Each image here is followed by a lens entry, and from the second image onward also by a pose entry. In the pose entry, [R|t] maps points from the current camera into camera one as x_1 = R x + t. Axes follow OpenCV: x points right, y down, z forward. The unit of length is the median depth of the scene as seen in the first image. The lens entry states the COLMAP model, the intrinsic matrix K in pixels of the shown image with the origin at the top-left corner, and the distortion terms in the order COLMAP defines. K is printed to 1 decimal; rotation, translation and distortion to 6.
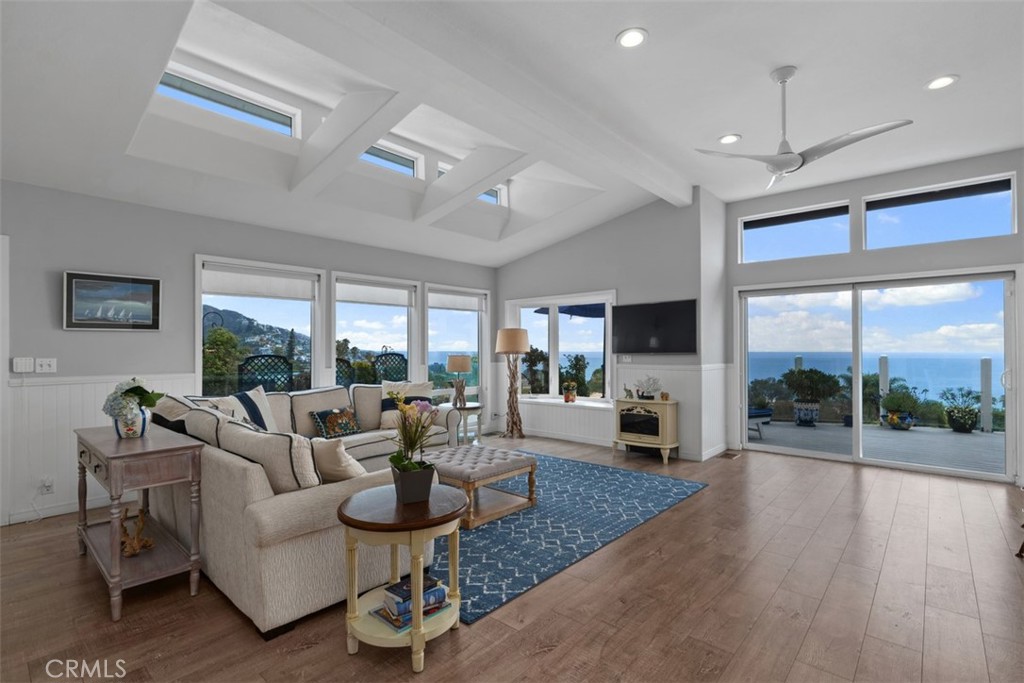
lens RADIAL K [[483.1, 0, 510.4], [0, 483.1, 347.0], [0, 0, 1]] dist [0.000512, -0.000155]
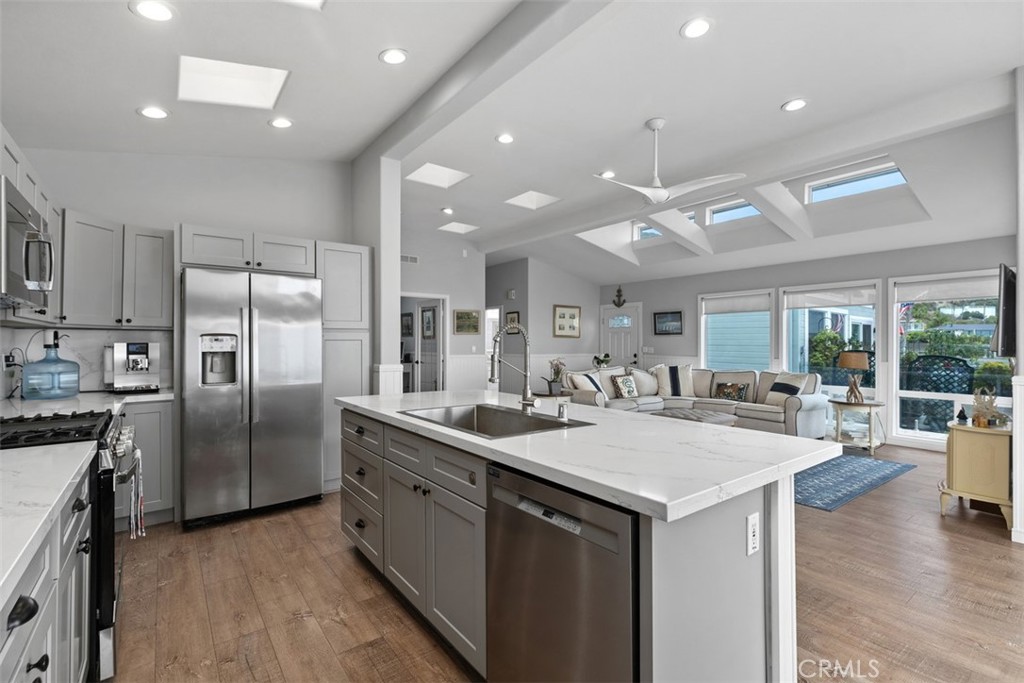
lens RADIAL K [[460.5, 0, 509.9], [0, 460.5, 342.0], [0, 0, 1]] dist [0.004504, -0.000746]
pose [[-0.199169, -0.000941, -0.979965, 1.053137], [-0.003686, 0.999993, -0.000211, -0.000800], [0.979958, 0.003570, -0.199171, 0.508828]]
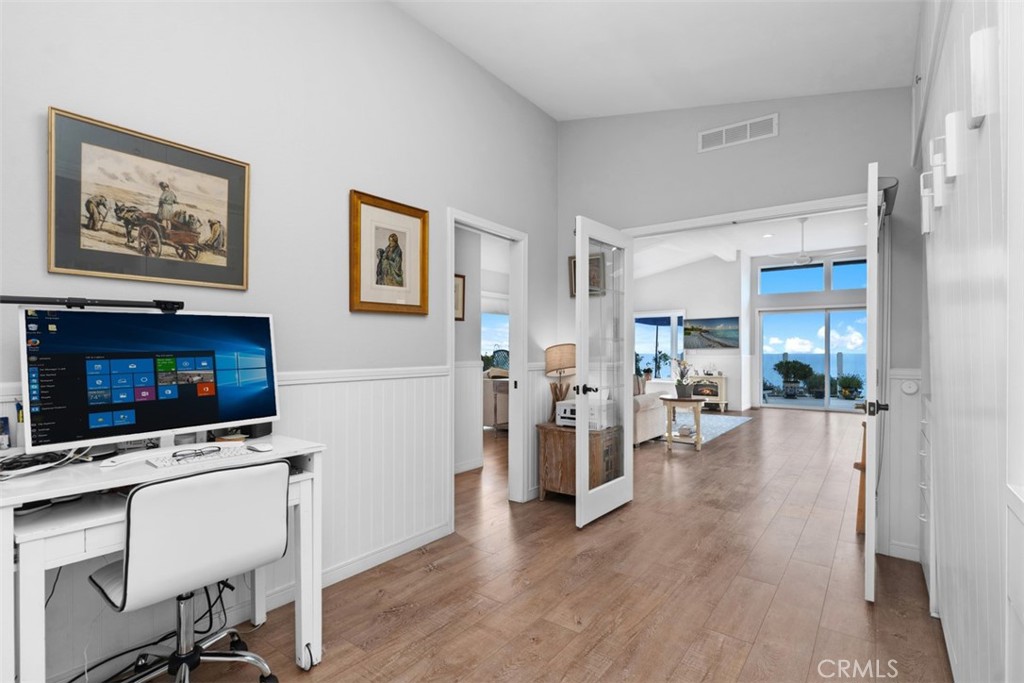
lens RADIAL K [[483.1, 0, 513.0], [0, 483.1, 353.2], [0, 0, 1]] dist [0.000512, -0.000155]
pose [[0.997337, -0.000330, 0.072933, -0.534981], [-0.000118, 0.999981, 0.006135, 0.020054], [-0.072934, -0.006128, 0.997318, -0.646892]]
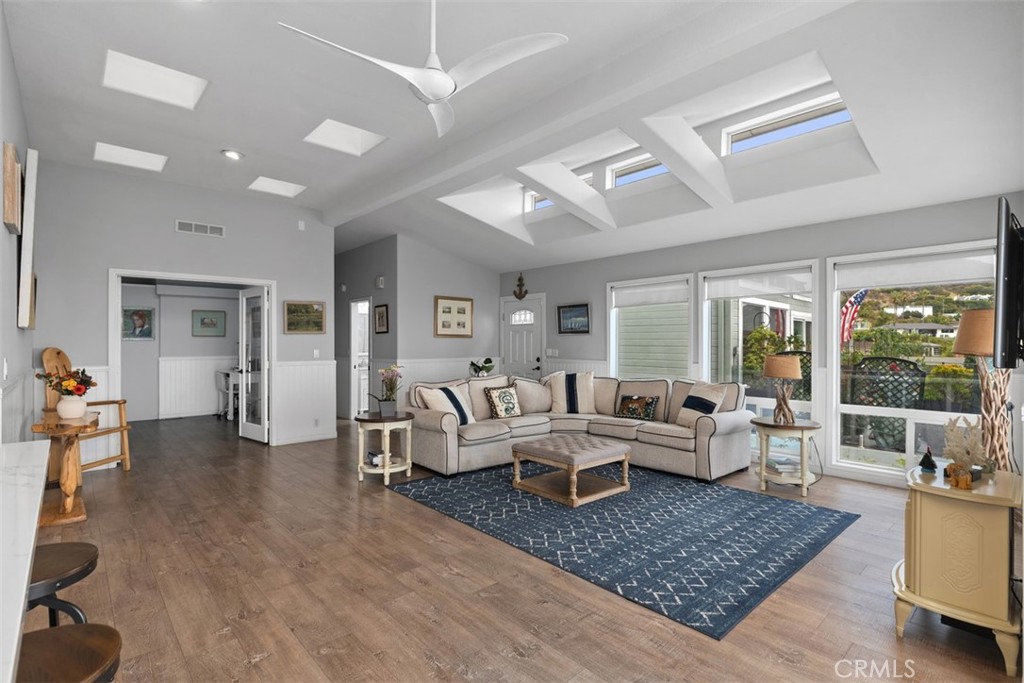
lens RADIAL K [[483.1, 0, 512.2], [0, 483.1, 345.5], [0, 0, 1]] dist [0.000512, -0.000155]
pose [[-0.106042, 0.005926, -0.994344, 0.731554], [0.001873, 0.999982, 0.005760, -0.003025], [0.994360, -0.001252, -0.106051, 0.697143]]
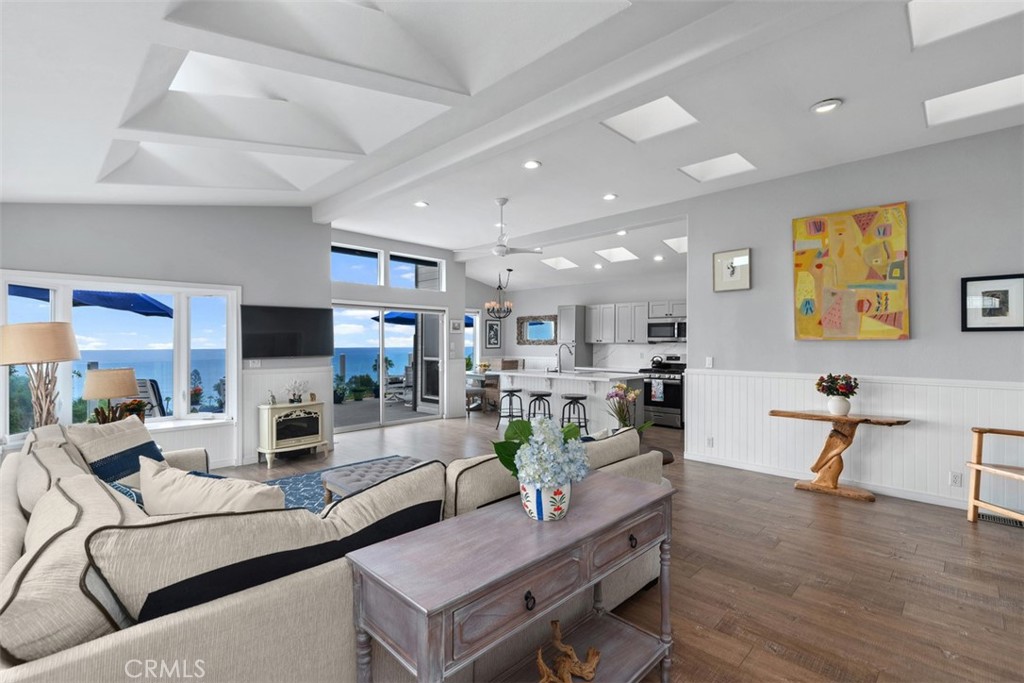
lens RADIAL K [[460.5, 0, 510.6], [0, 460.5, 343.7], [0, 0, 1]] dist [0.004504, -0.000746]
pose [[0.055897, 0.002402, 0.998434, -0.679366], [-0.002376, 0.999995, -0.002273, -0.014526], [-0.998434, -0.002245, 0.055903, 0.508224]]
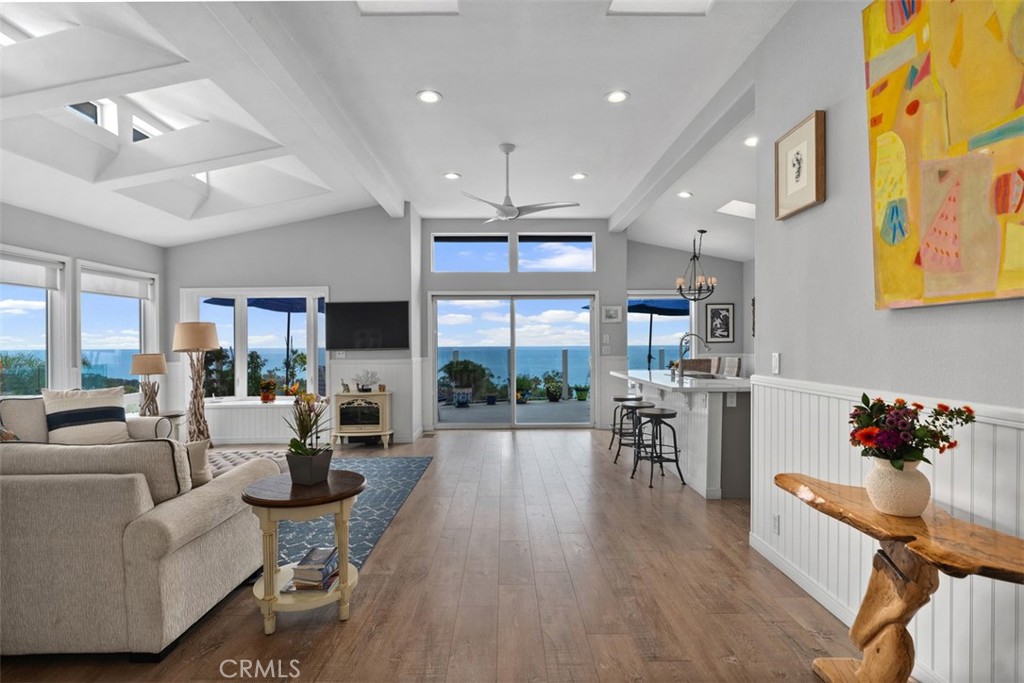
lens RADIAL K [[519.7, 0, 512.0], [0, 519.7, 343.0], [0, 0, 1]] dist [-0.003633, 0.001787]
pose [[0.740772, -0.002267, 0.671752, -0.255782], [0.002027, 0.999997, 0.001140, -0.000632], [-0.671753, 0.000517, 0.740775, -0.072909]]
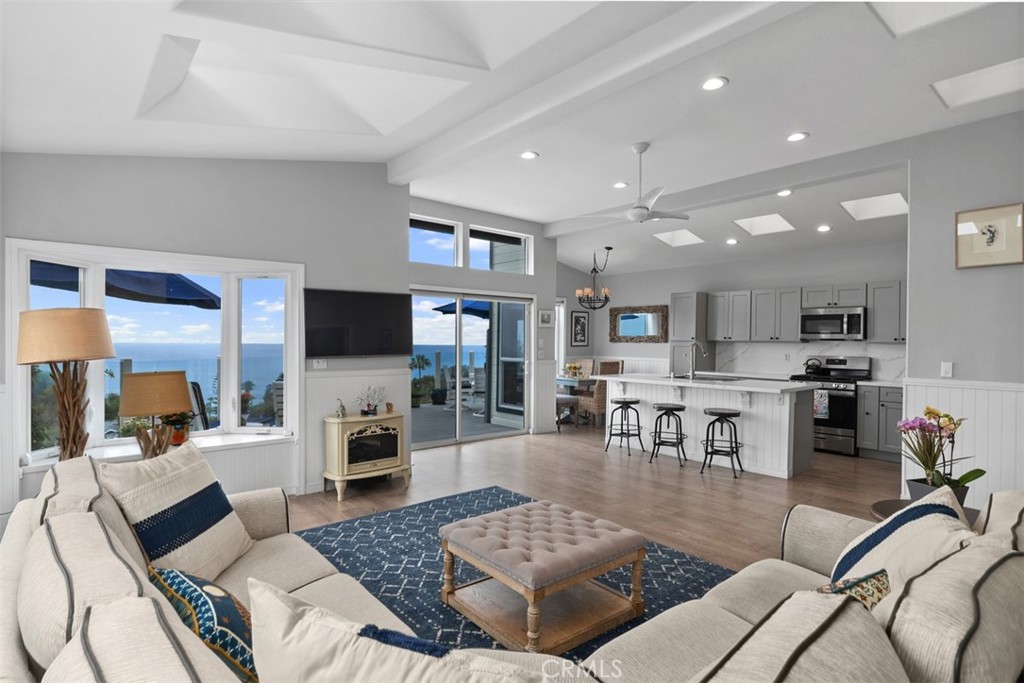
lens RADIAL K [[519.7, 0, 510.5], [0, 519.7, 345.4], [0, 0, 1]] dist [-0.003633, 0.001787]
pose [[0.147868, -0.005423, 0.988992, -0.533676], [-0.009741, 0.999928, 0.006939, -0.013109], [-0.988959, -0.010660, 0.147805, 0.666902]]
